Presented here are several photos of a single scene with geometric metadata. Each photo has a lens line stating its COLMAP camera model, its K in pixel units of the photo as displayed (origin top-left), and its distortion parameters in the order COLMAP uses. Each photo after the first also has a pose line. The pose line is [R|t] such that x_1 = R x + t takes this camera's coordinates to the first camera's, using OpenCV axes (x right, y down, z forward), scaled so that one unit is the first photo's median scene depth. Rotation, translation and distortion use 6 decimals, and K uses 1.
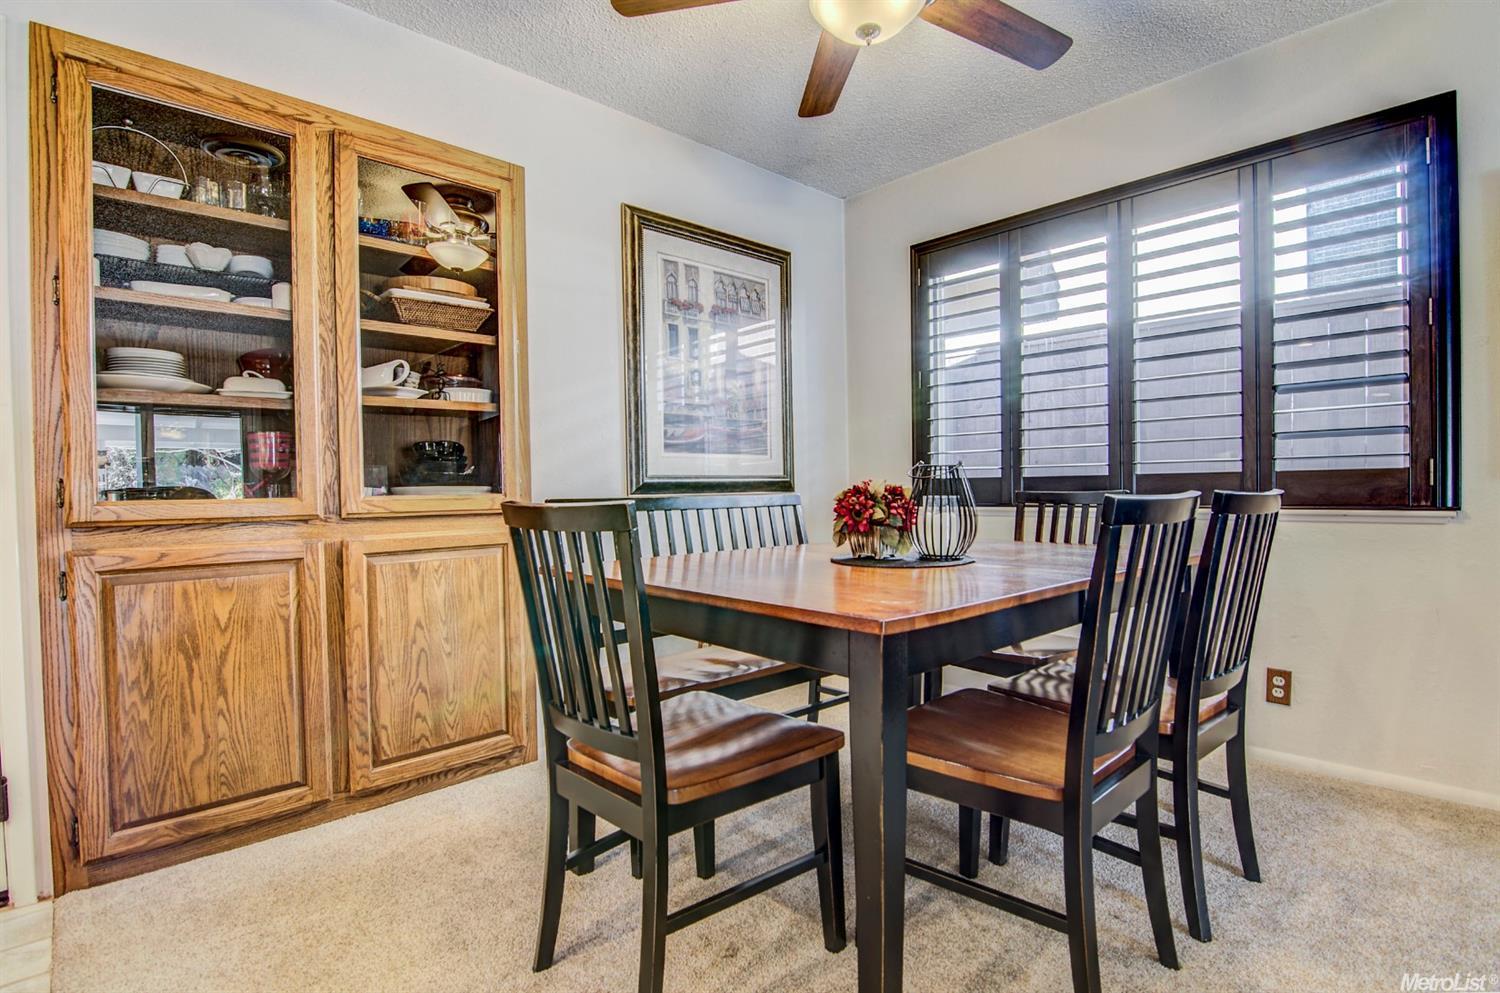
lens RADIAL K [[733.2, 0, 746.2], [0, 733.2, 497.2], [0, 0, 1]] dist [-0.009970, -0.008324]
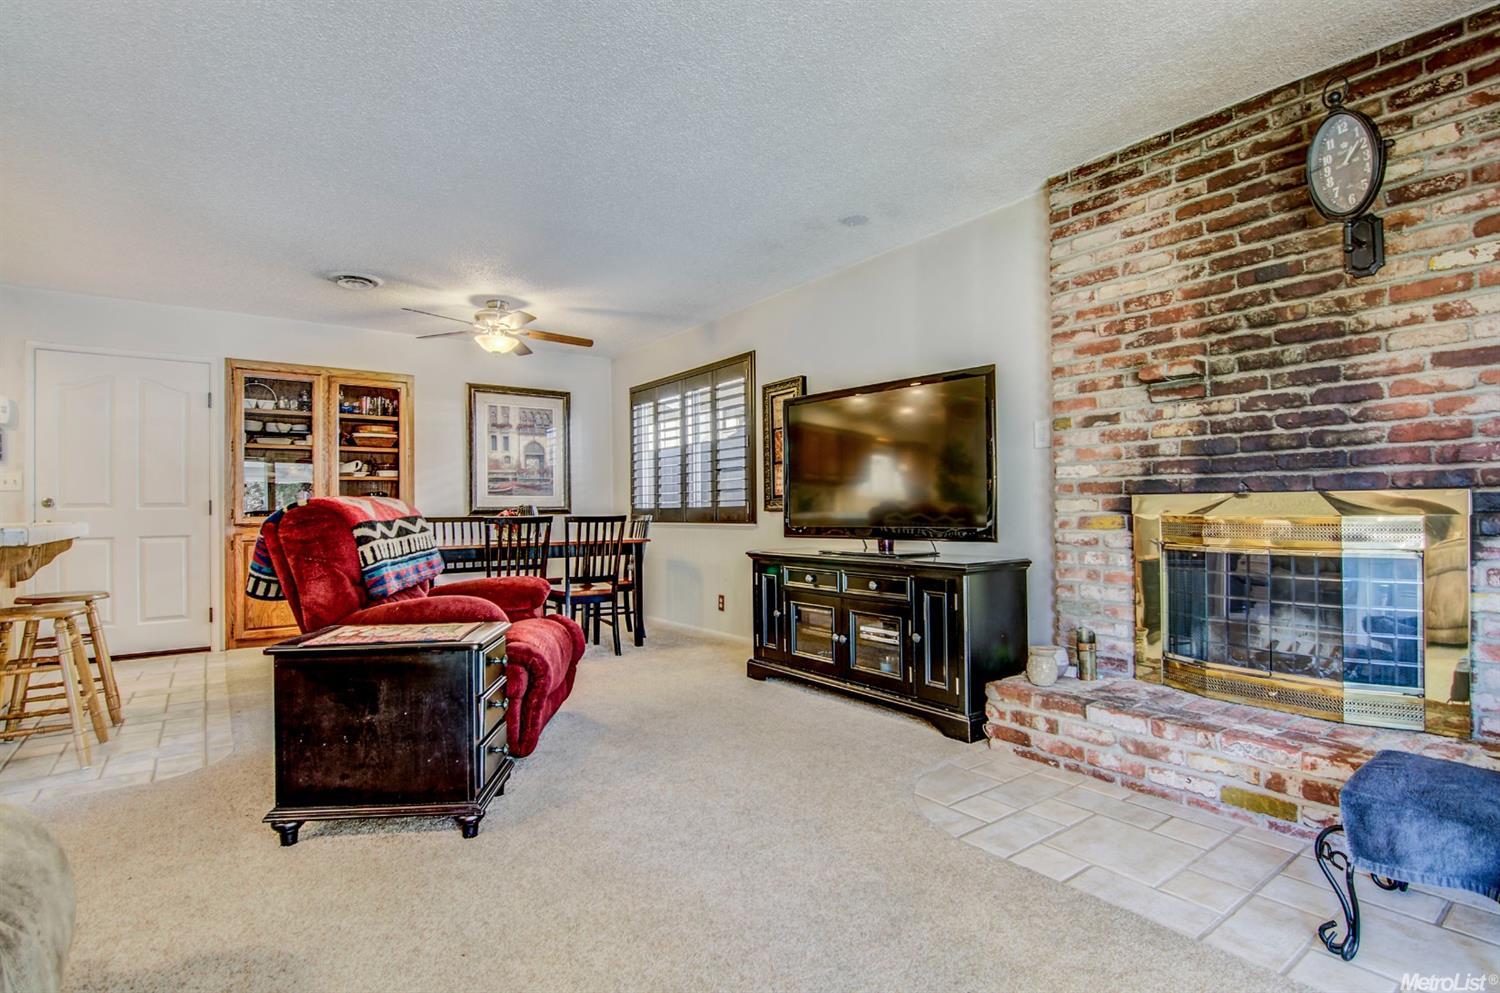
lens RADIAL K [[733.2, 0, 751.5], [0, 733.2, 499.5], [0, 0, 1]] dist [-0.009970, -0.008324]
pose [[0.993369, 0.002632, -0.114940, 1.136534], [-0.006193, 0.999511, -0.030637, 0.011407], [0.114804, 0.031145, 0.992900, -1.298002]]
